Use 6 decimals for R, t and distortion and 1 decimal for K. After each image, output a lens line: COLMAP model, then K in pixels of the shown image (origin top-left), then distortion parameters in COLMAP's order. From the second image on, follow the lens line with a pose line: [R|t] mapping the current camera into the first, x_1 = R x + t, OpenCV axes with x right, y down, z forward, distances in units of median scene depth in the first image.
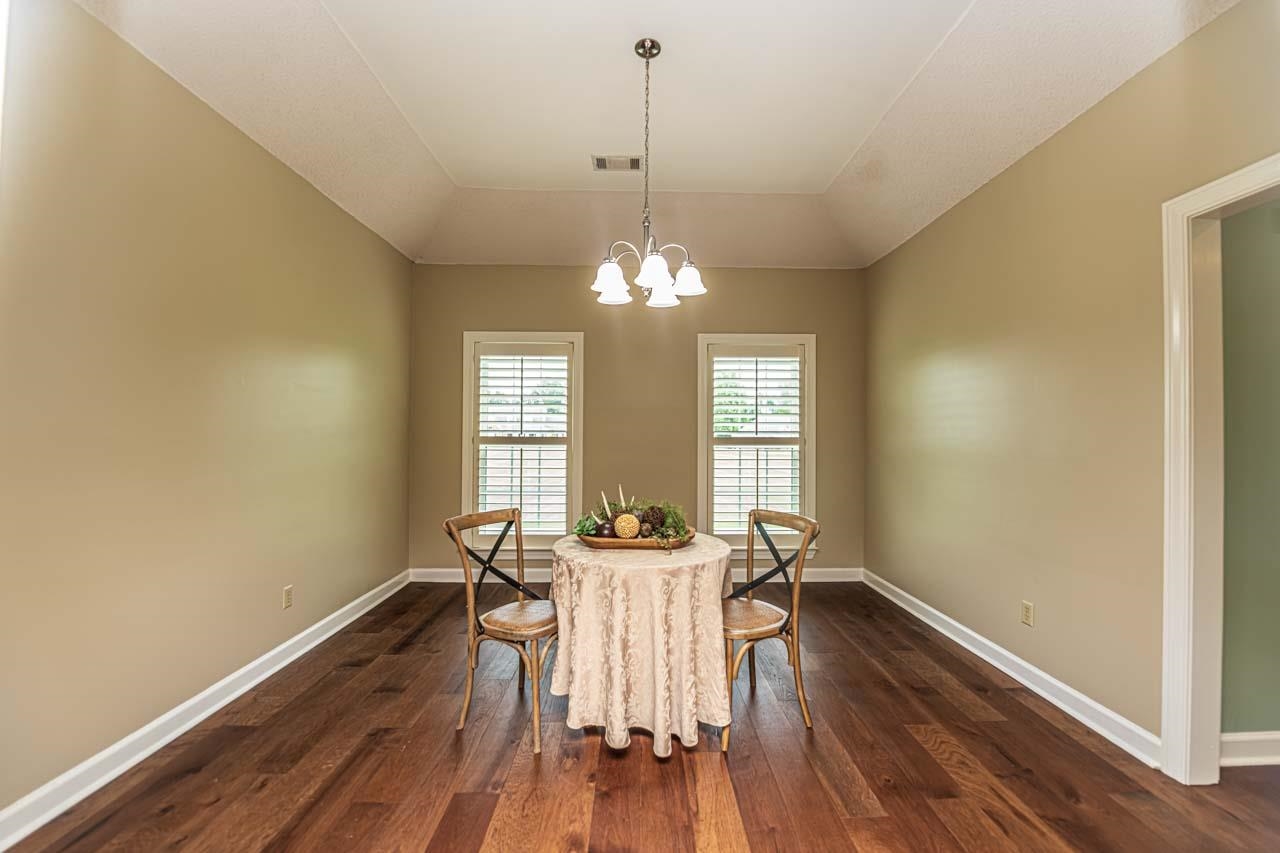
lens RADIAL K [[540.0, 0, 644.8], [0, 540.0, 429.4], [0, 0, 1]] dist [-0.008281, -0.002160]
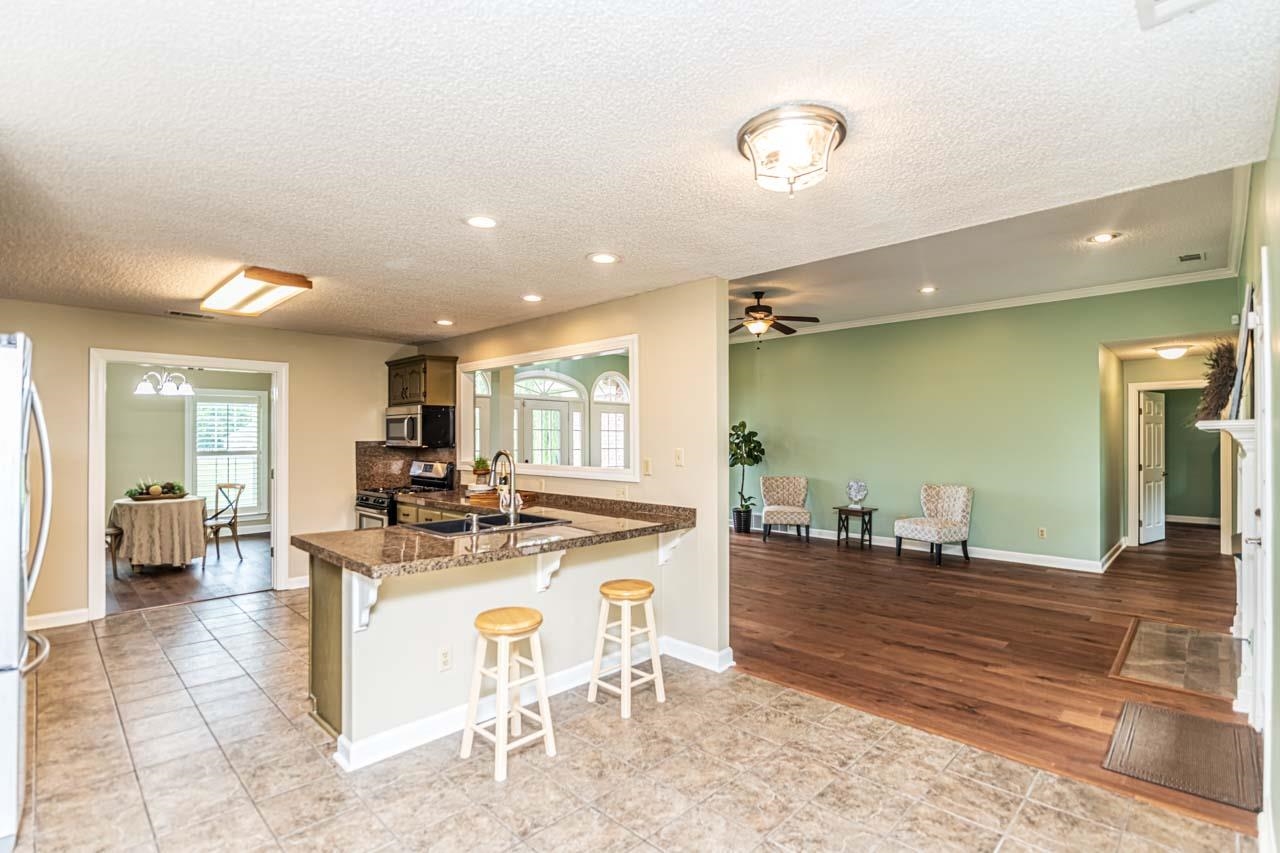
lens RADIAL K [[587.2, 0, 640.6], [0, 587.2, 432.5], [0, 0, 1]] dist [-0.020343, 0.000518]
pose [[0.708920, 0.001537, 0.705287, -0.300324], [-0.001398, 0.999999, -0.000774, -0.079690], [-0.705288, -0.000437, 0.708921, -2.236393]]
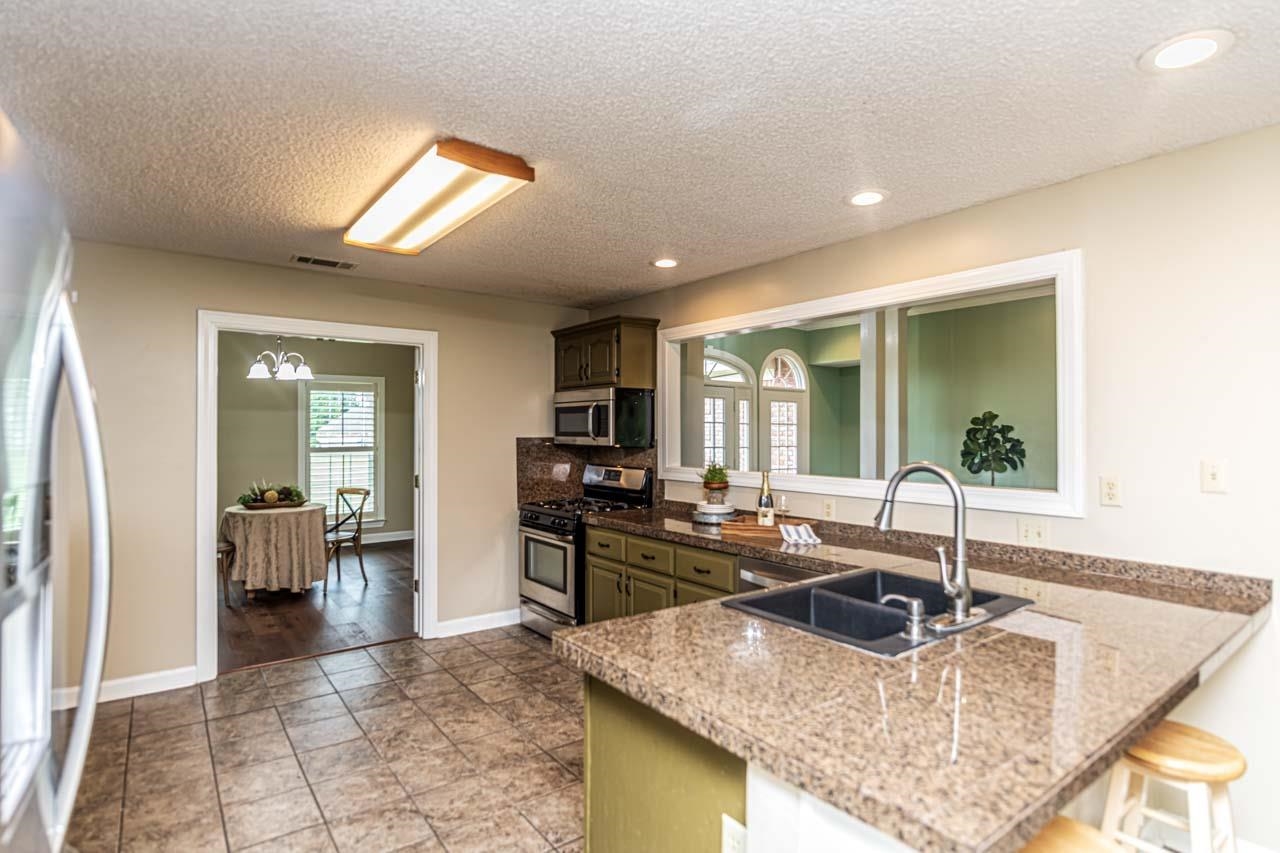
lens RADIAL K [[628.9, 0, 617.5], [0, 628.9, 430.4], [0, 0, 1]] dist [-0.008340, -0.000480]
pose [[0.820673, -0.000930, 0.571398, -0.282813], [-0.003314, 0.999974, 0.006387, -0.079673], [-0.571389, -0.007136, 0.820648, -1.509094]]
